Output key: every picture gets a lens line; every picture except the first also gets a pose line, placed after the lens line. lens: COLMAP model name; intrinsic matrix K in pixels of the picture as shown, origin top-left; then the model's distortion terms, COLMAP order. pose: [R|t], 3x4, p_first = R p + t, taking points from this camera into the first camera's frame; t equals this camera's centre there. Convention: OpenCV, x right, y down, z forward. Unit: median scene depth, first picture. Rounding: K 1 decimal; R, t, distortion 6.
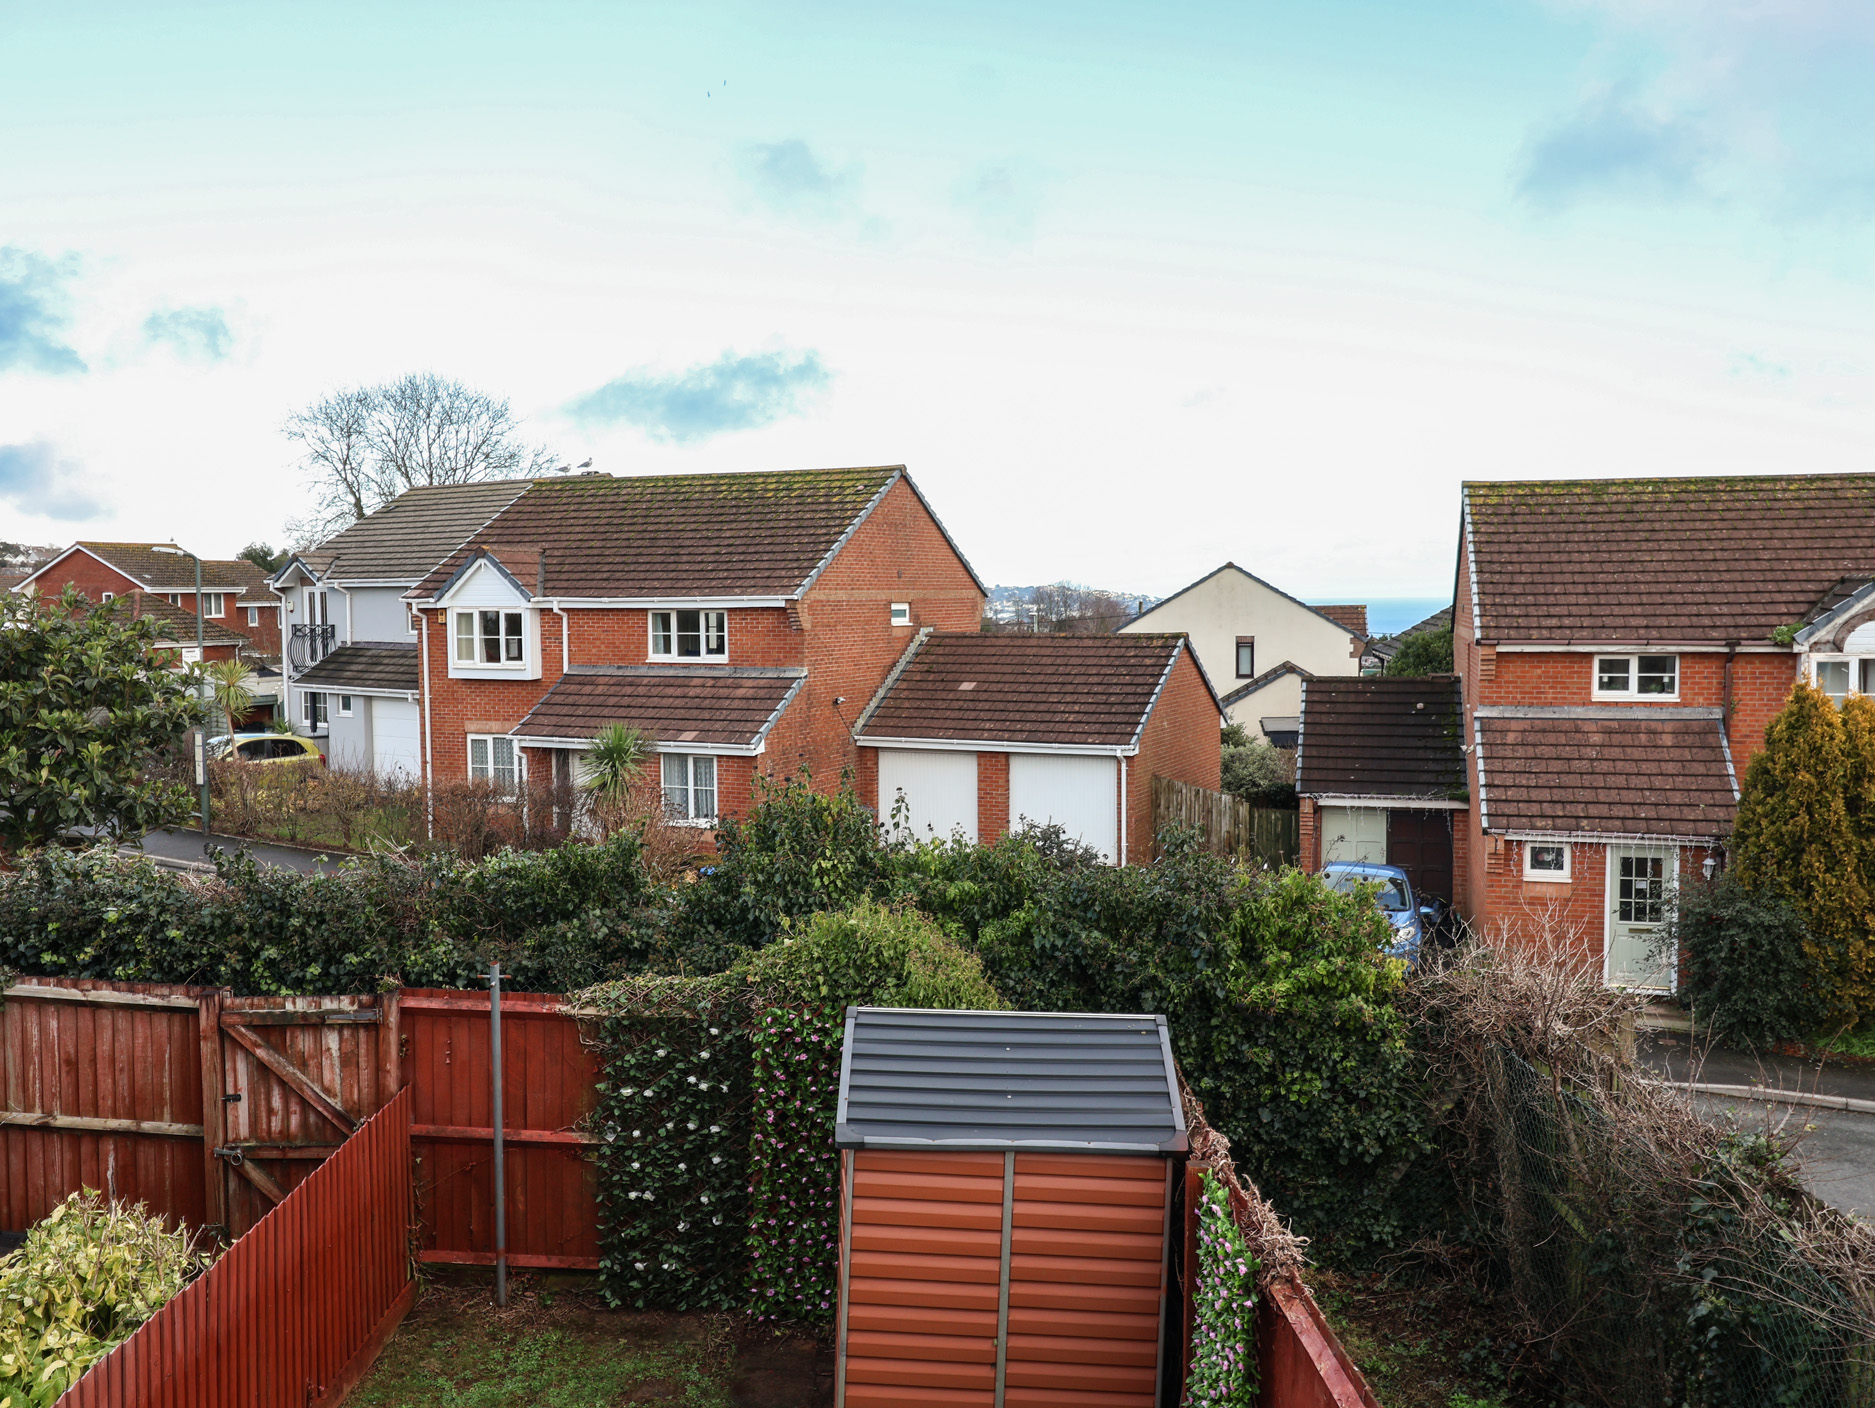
lens RADIAL K [[1854.8, 0, 936.0], [0, 1854.8, 871.3], [0, 0, 1]] dist [0.012686, 0.009609]
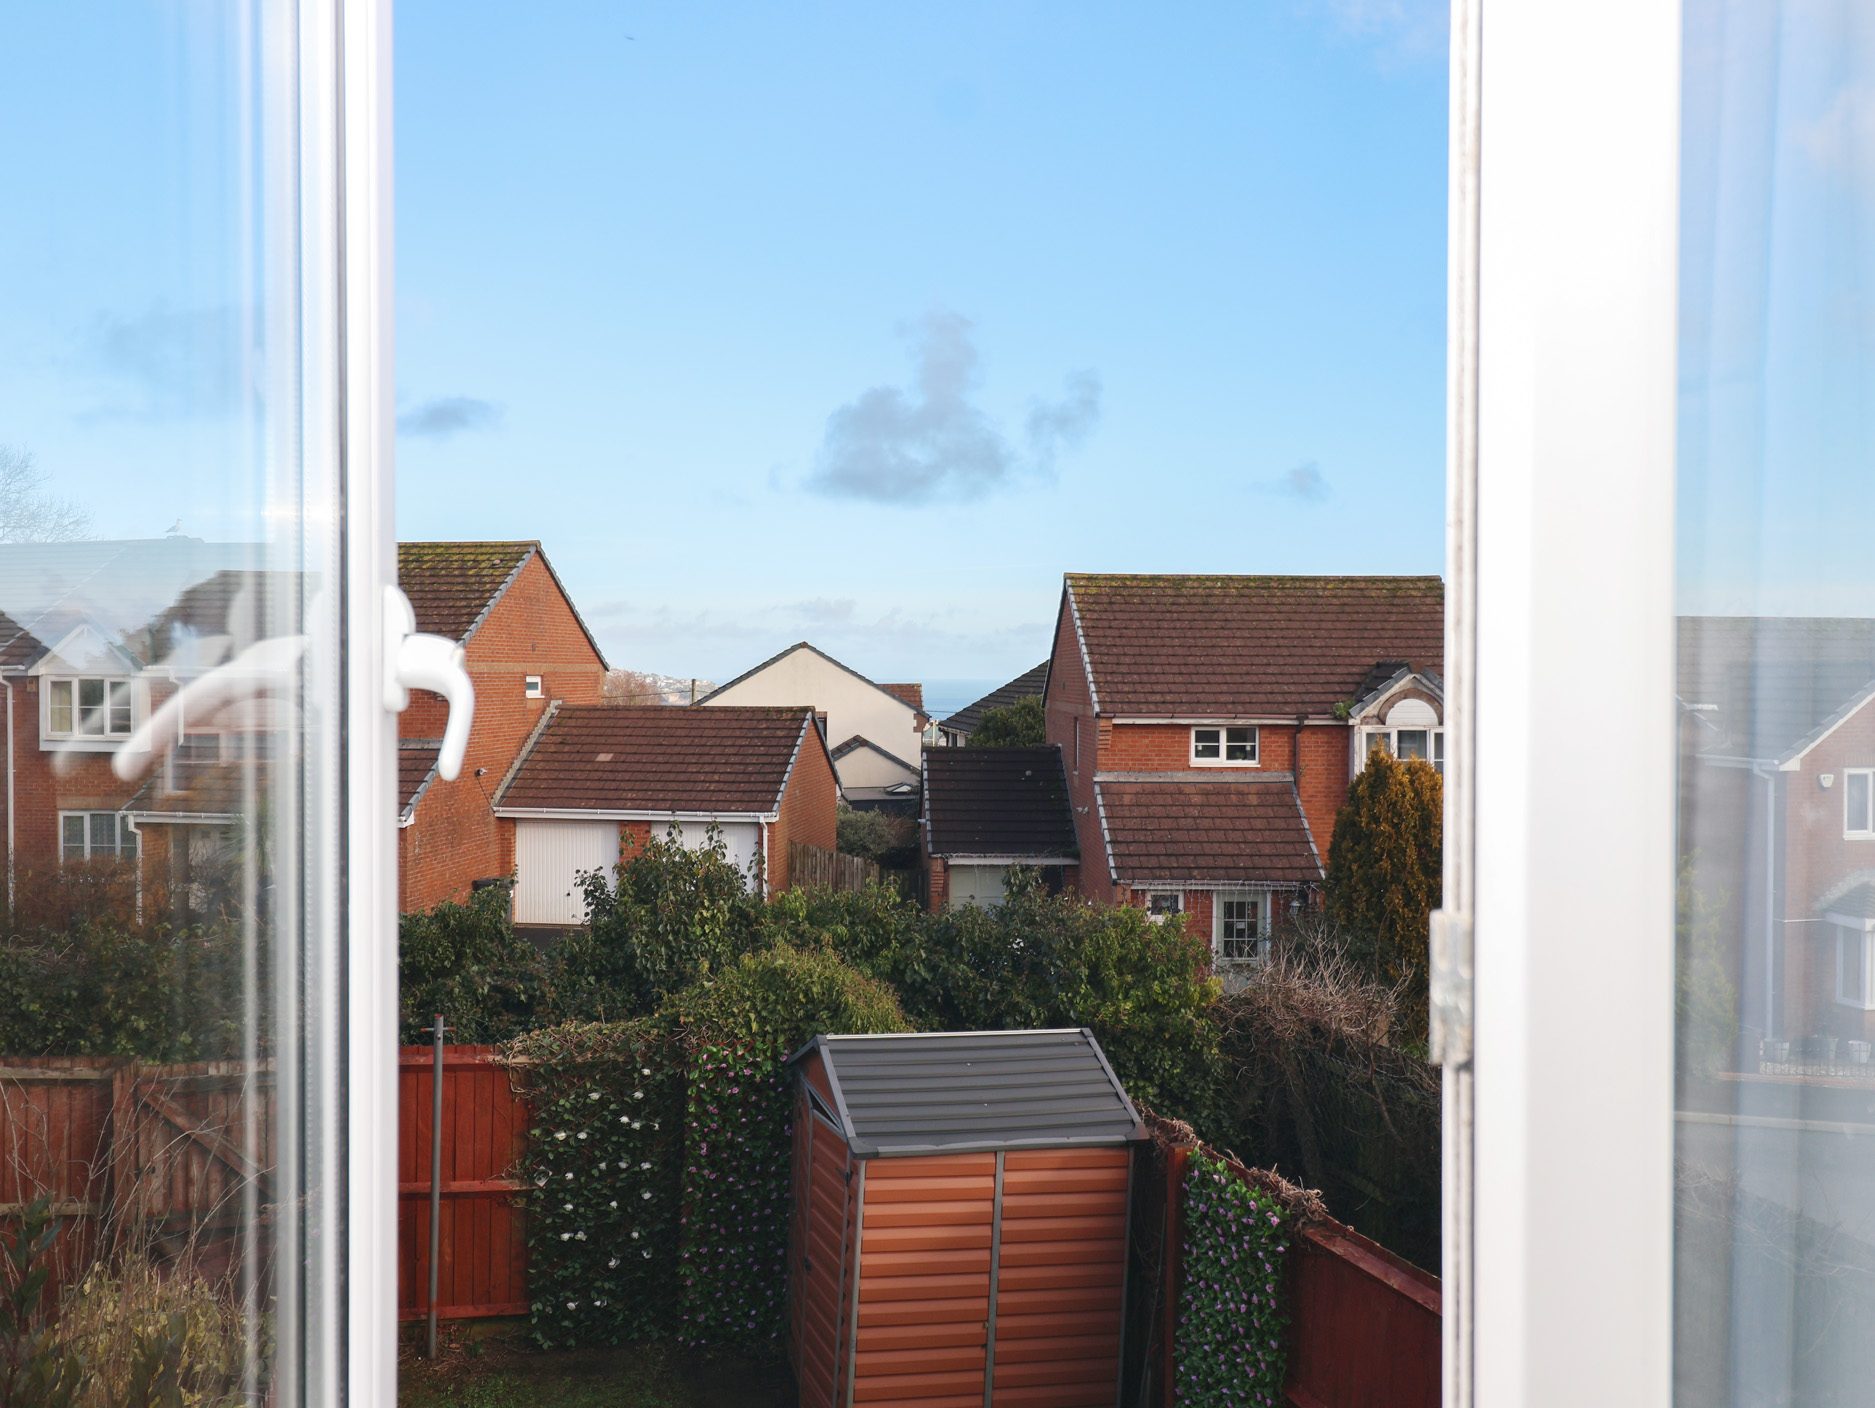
lens RADIAL K [[1854.8, 0, 936.0], [0, 1854.8, 871.3], [0, 0, 1]] dist [0.012686, 0.009609]
pose [[0.947394, -0.023059, 0.319237, -0.164787], [0.037101, 0.998590, -0.037975, 0.010386], [-0.317911, 0.047822, 0.946914, -0.029874]]
